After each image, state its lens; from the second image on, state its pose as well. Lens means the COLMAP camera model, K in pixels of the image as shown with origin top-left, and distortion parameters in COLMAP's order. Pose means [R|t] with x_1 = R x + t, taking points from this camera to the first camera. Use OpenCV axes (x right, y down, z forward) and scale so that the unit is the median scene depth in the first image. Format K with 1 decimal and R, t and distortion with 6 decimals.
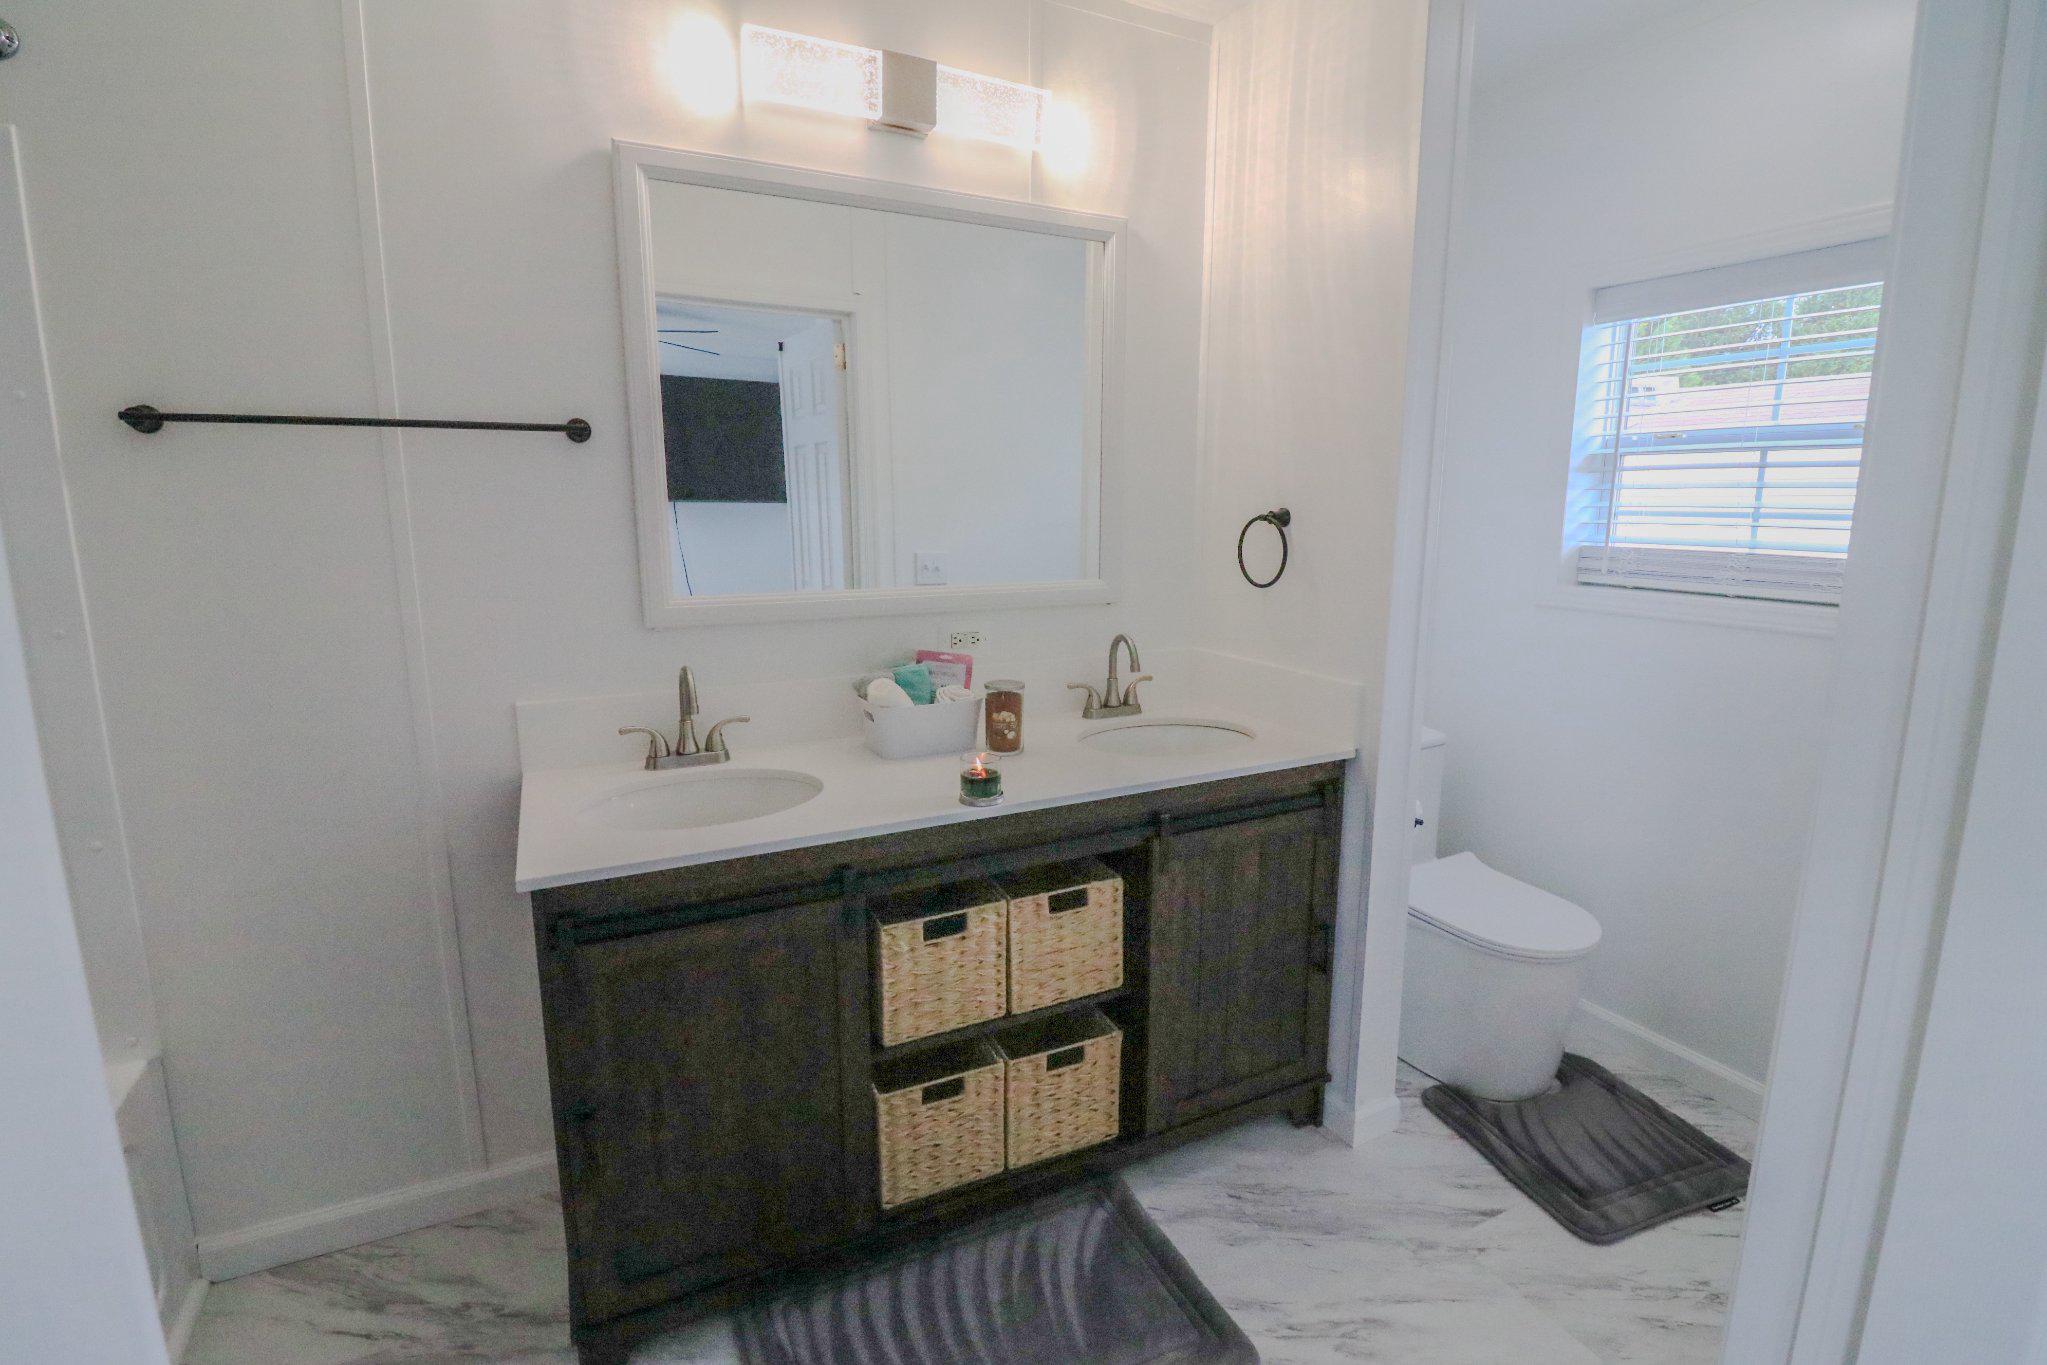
lens RADIAL K [[956.1, 0, 1031.1], [0, 956.1, 671.9], [0, 0, 1]] dist [0.000961, -0.013445]
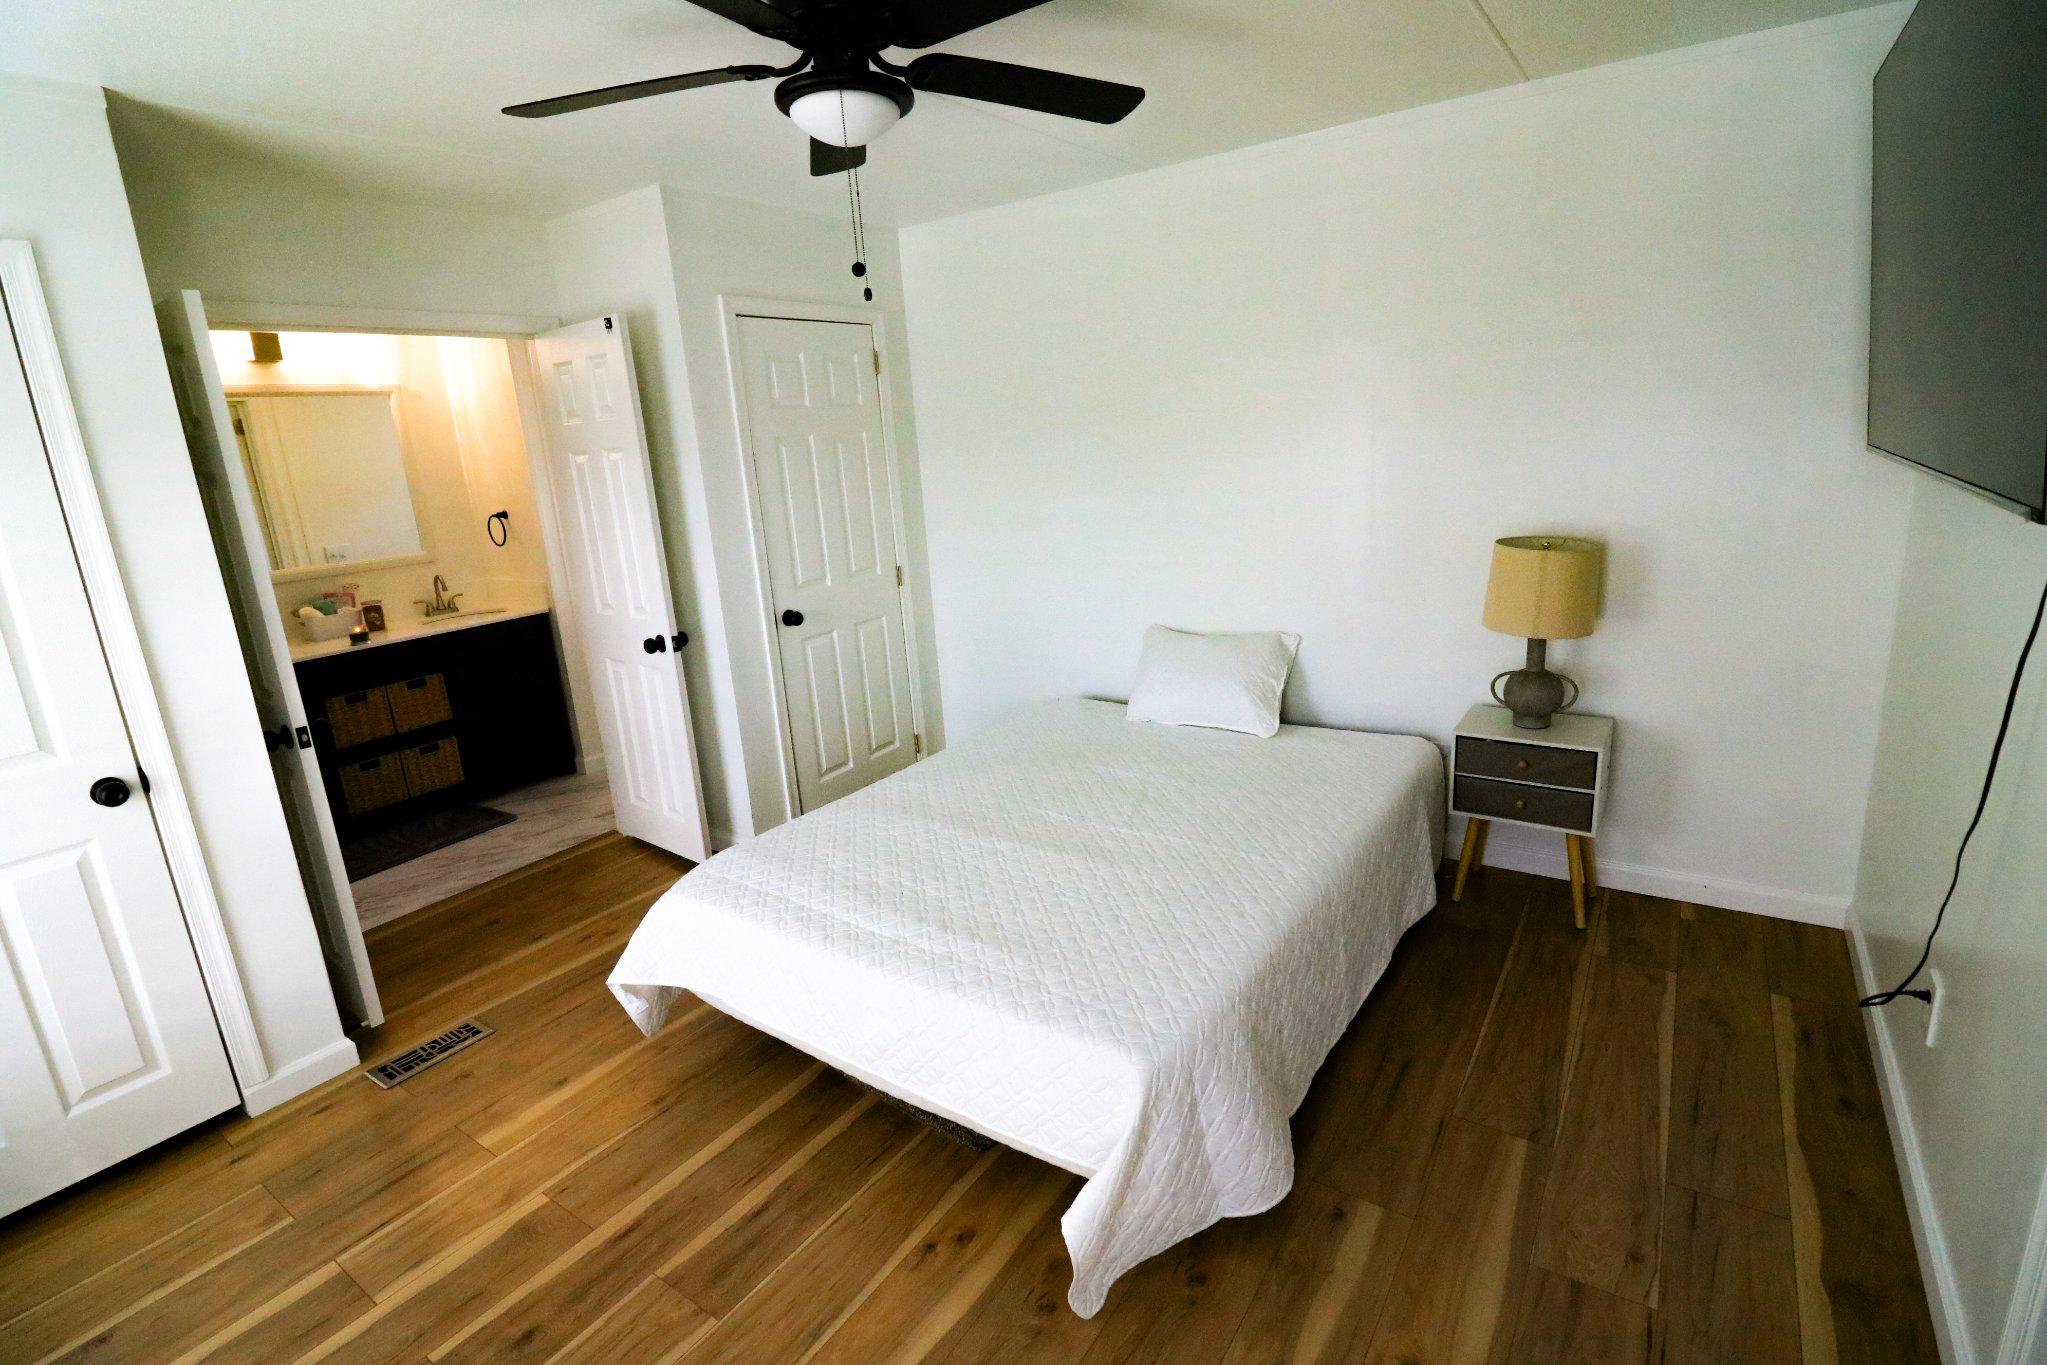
lens RADIAL K [[956.1, 0, 1031.1], [0, 956.1, 671.9], [0, 0, 1]] dist [0.000961, -0.013445]
pose [[0.878776, -0.173909, 0.444419, 0.316216], [0.152767, 0.984748, 0.083273, 0.229039], [-0.452123, -0.005286, 0.891940, -1.740506]]
